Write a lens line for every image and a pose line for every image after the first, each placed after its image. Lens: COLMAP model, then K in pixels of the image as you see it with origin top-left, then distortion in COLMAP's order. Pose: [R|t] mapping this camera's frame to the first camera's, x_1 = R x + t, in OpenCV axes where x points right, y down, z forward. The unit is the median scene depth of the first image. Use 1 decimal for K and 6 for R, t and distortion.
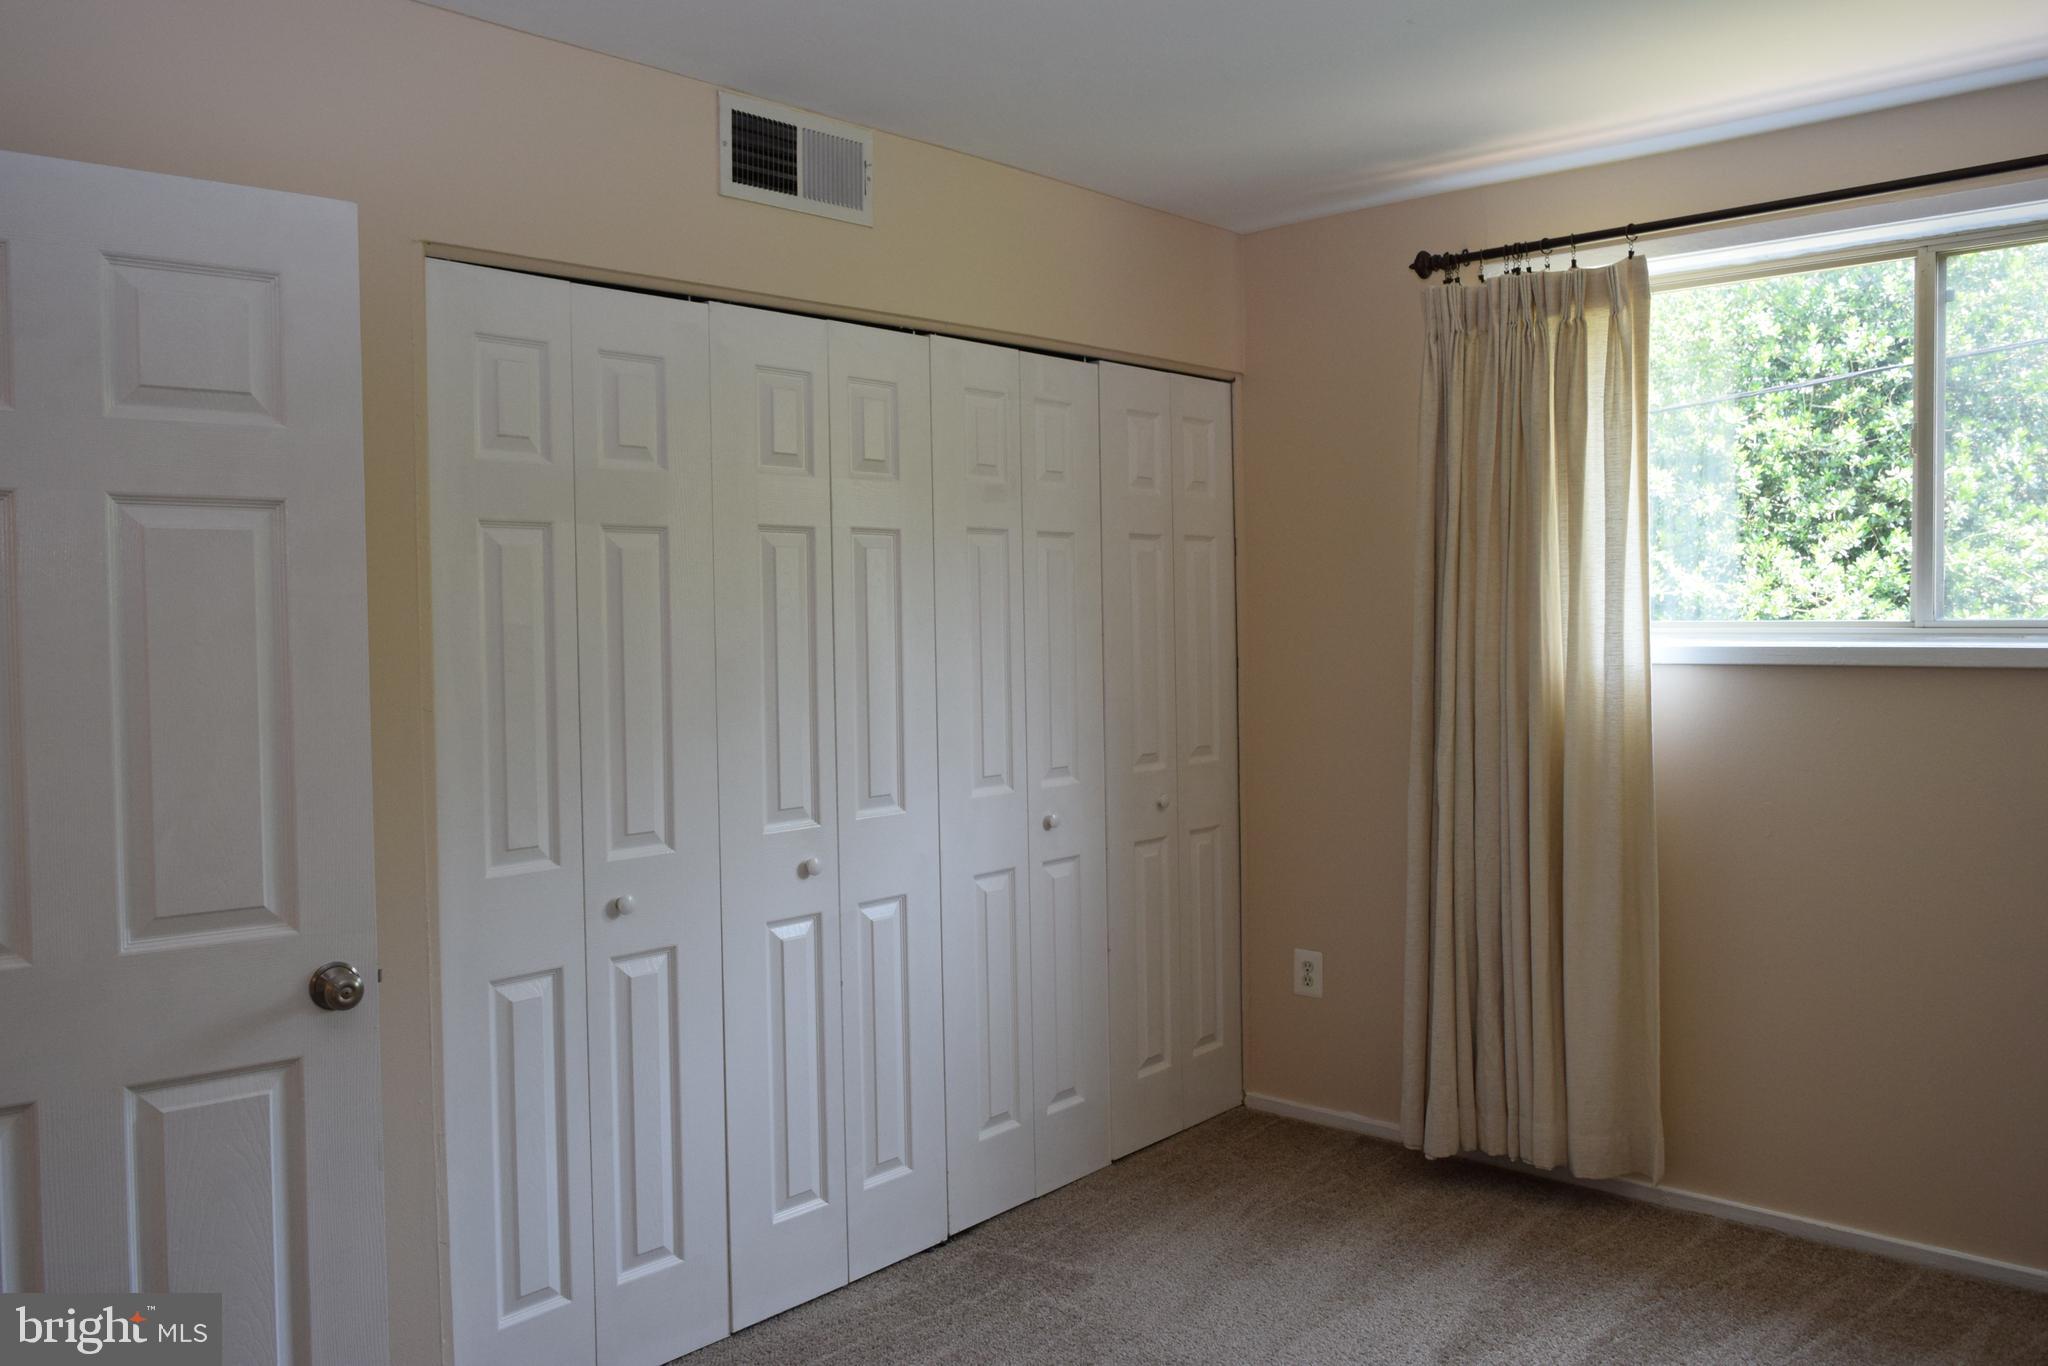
lens RADIAL K [[1576.8, 0, 1018.2], [0, 1576.8, 678.1], [0, 0, 1]] dist [-0.027214, 0.013725]
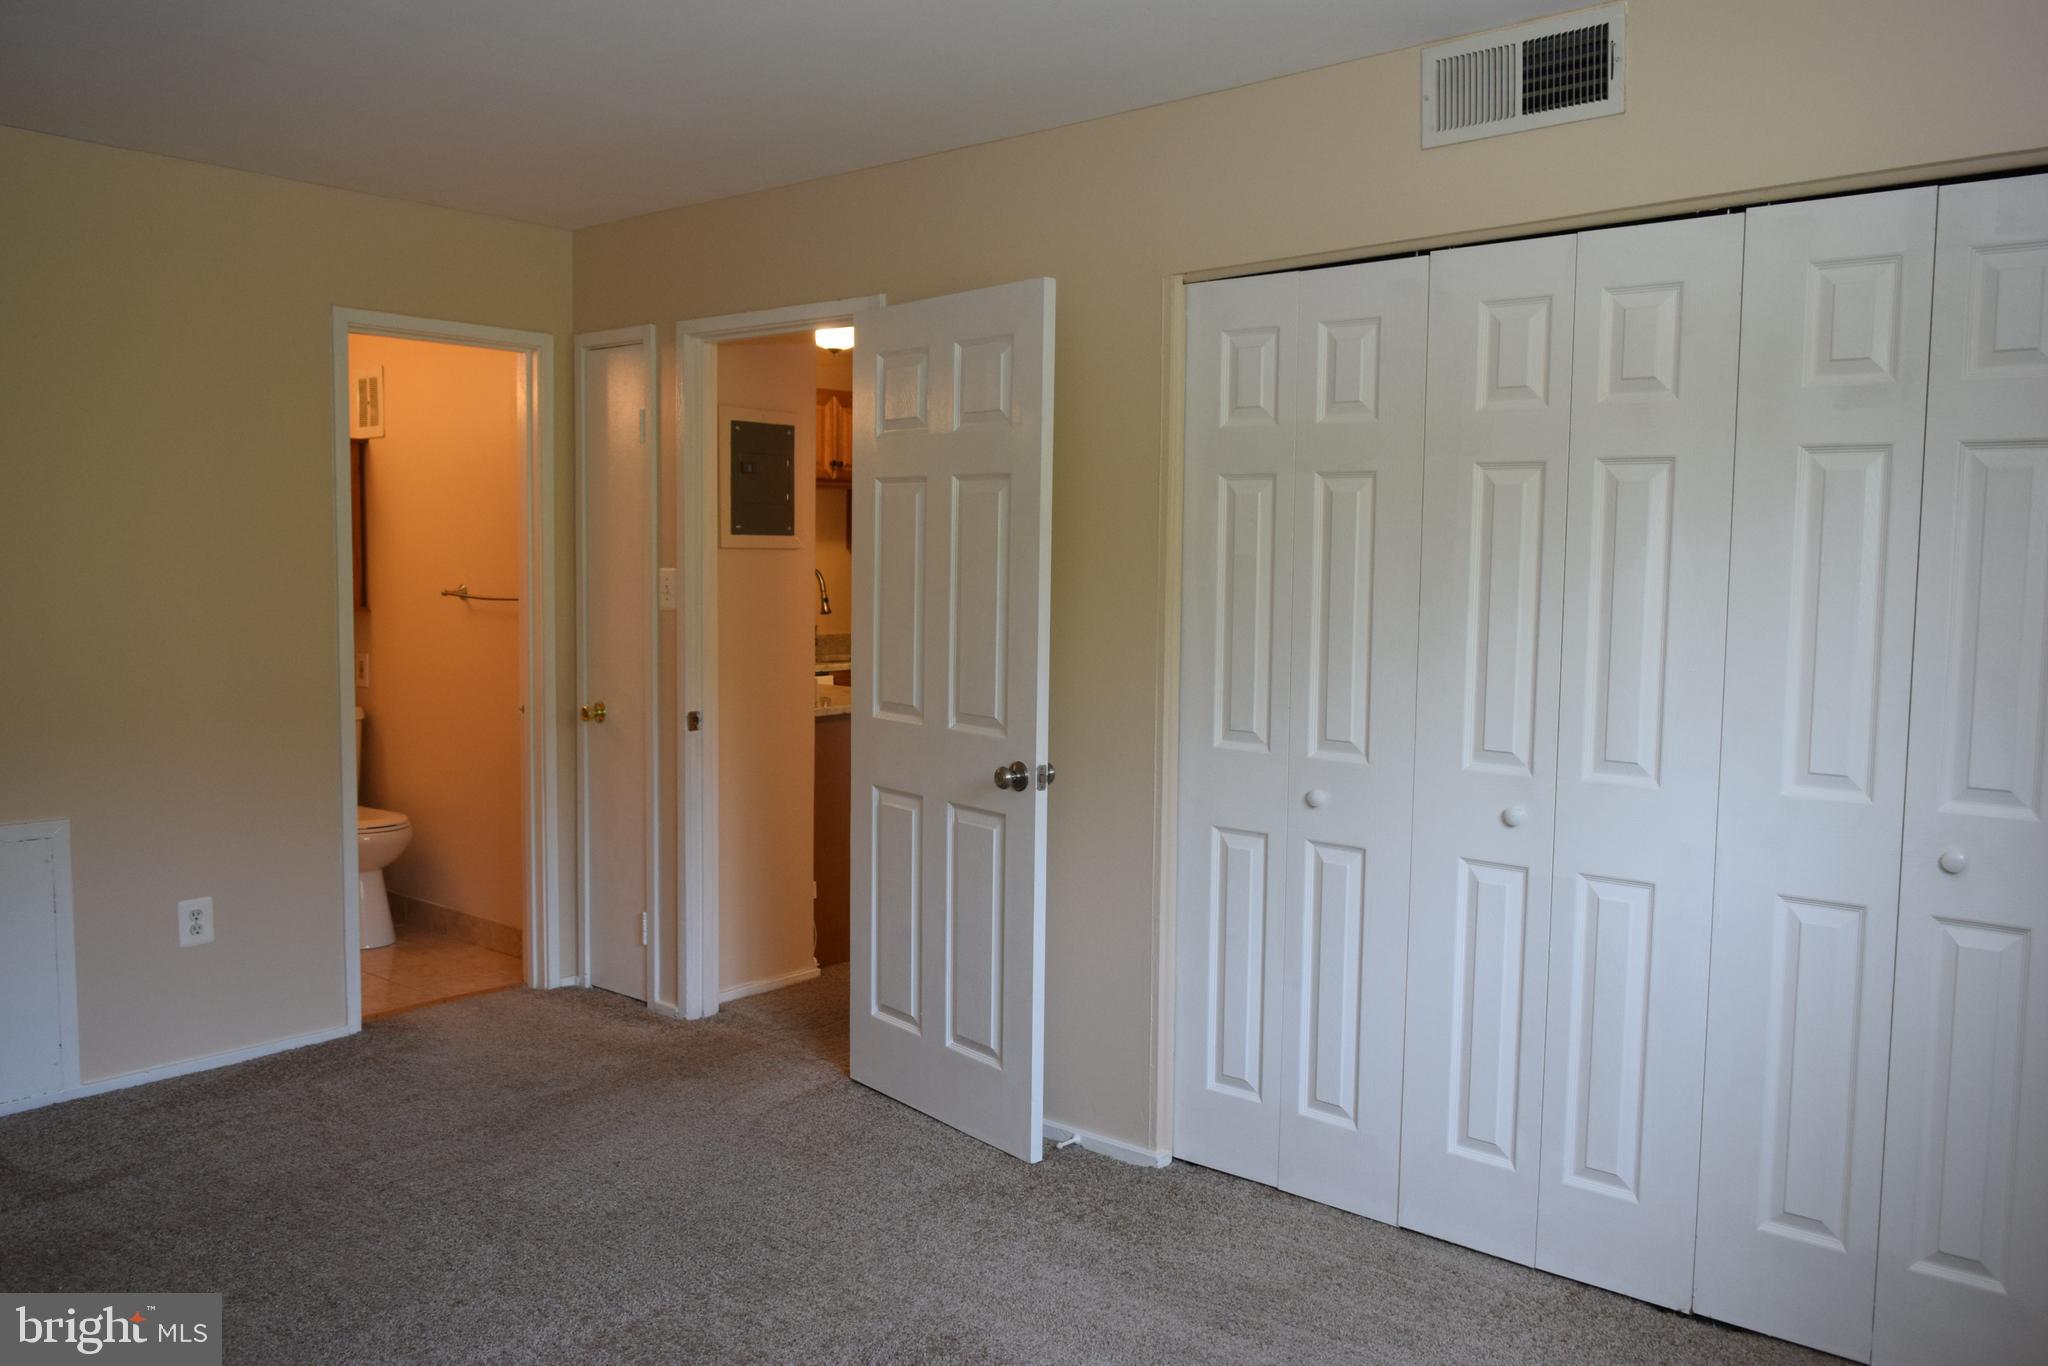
lens RADIAL K [[1576.8, 0, 1008.7], [0, 1576.8, 673.2], [0, 0, 1]] dist [-0.027214, 0.013725]
pose [[0.015478, 0.090192, -0.995804, 0.711541], [-0.053260, 0.994584, 0.089253, -0.031828], [0.998461, 0.051655, 0.020198, 0.584882]]
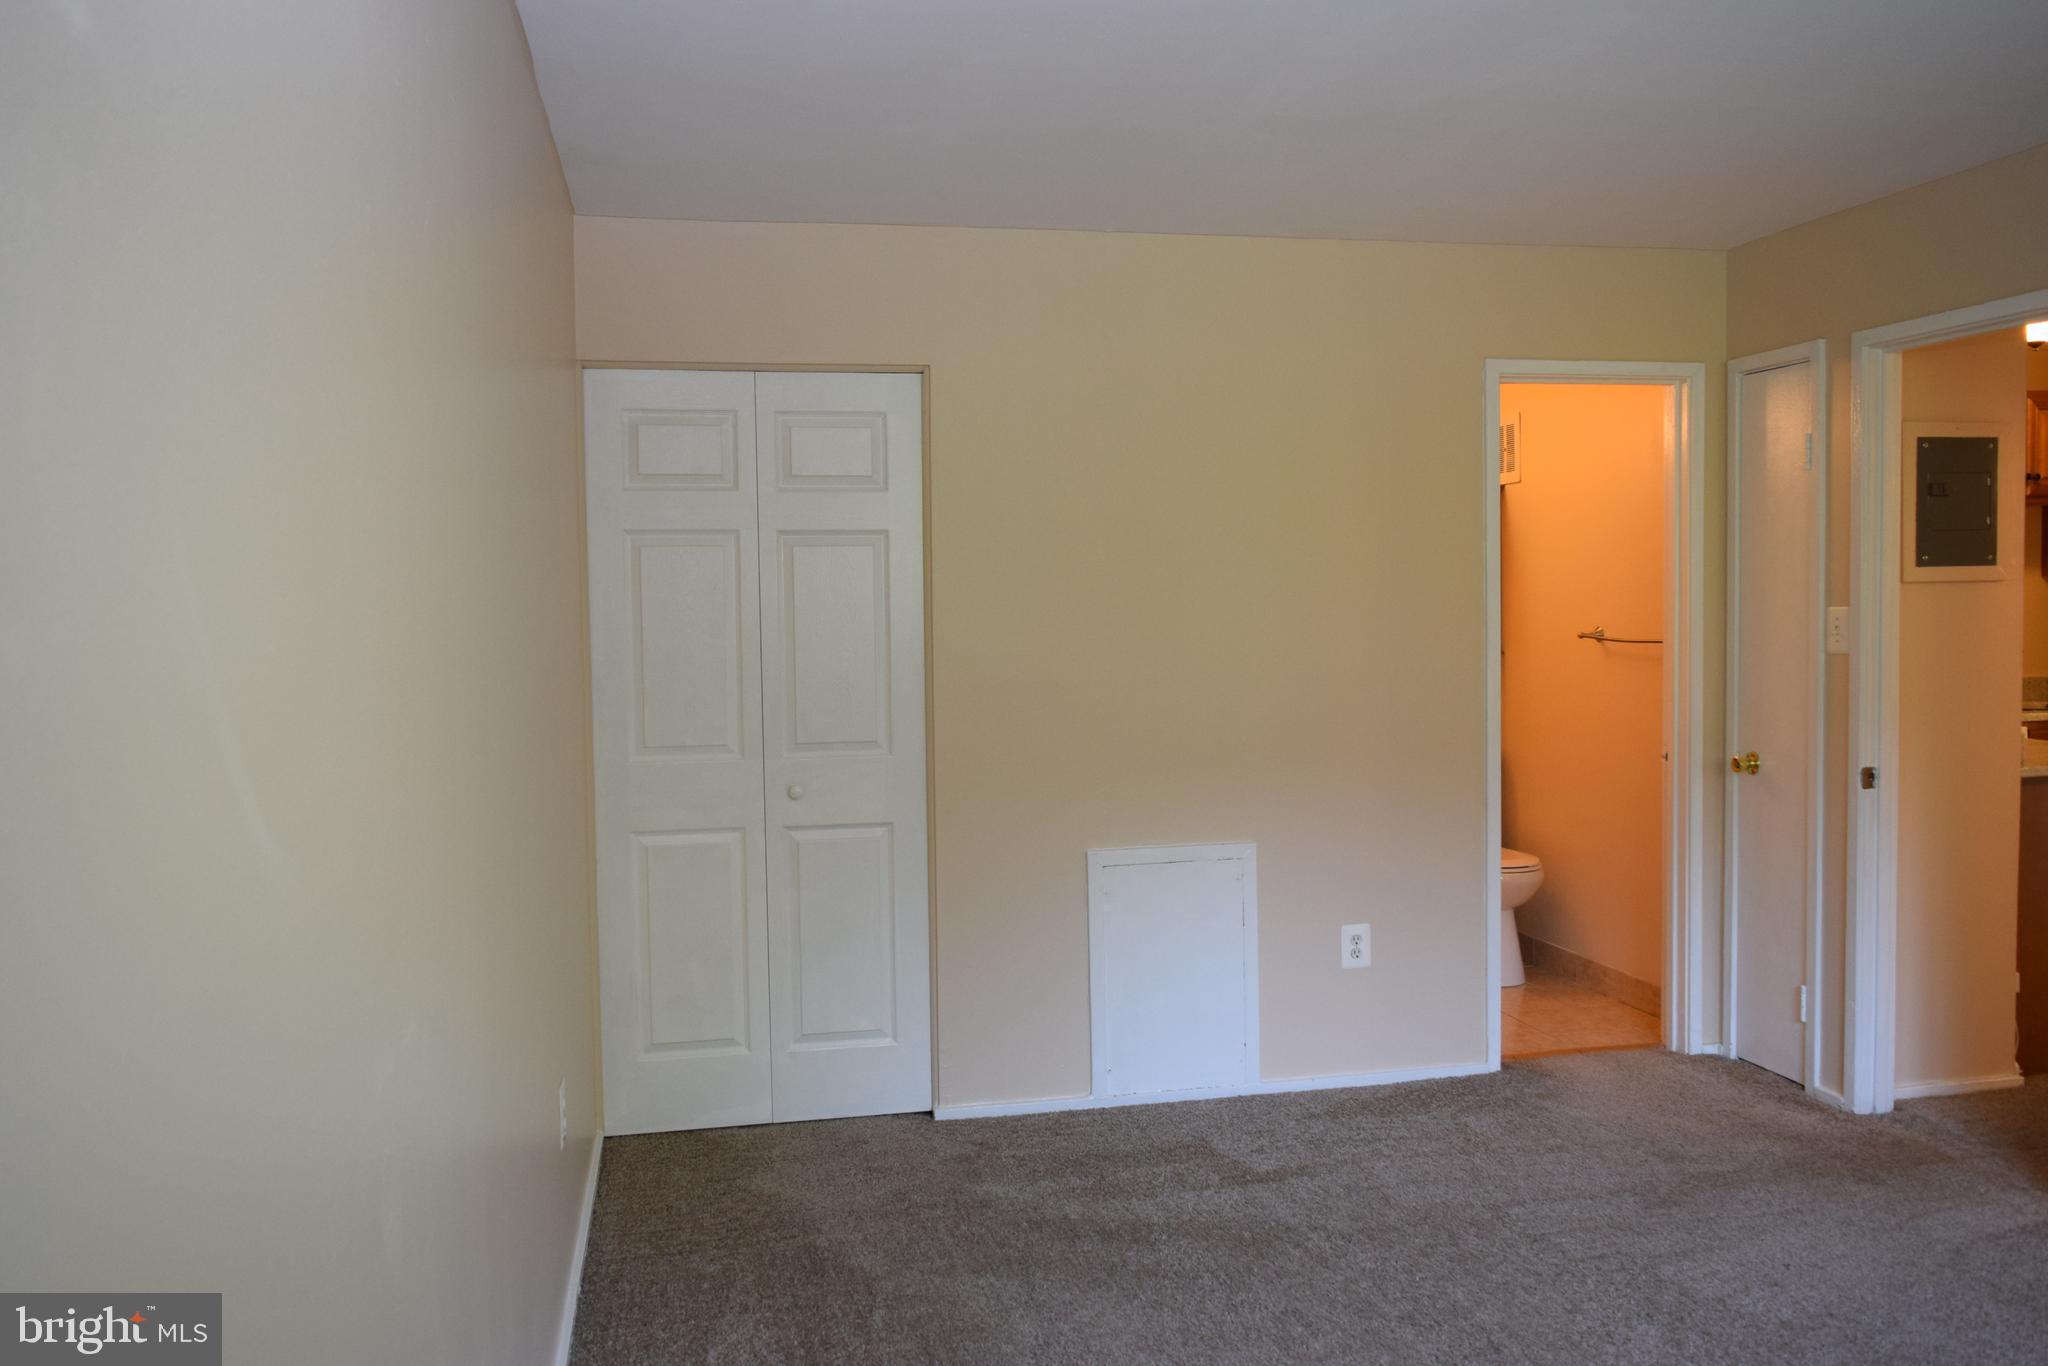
lens RADIAL K [[1576.8, 0, 1015.9], [0, 1576.8, 677.0], [0, 0, 1]] dist [-0.027214, 0.013725]
pose [[-0.607242, 0.067053, -0.791682, 0.704783], [-0.005340, 0.996065, 0.088460, -0.034318], [0.794499, 0.057944, -0.604495, 0.553825]]
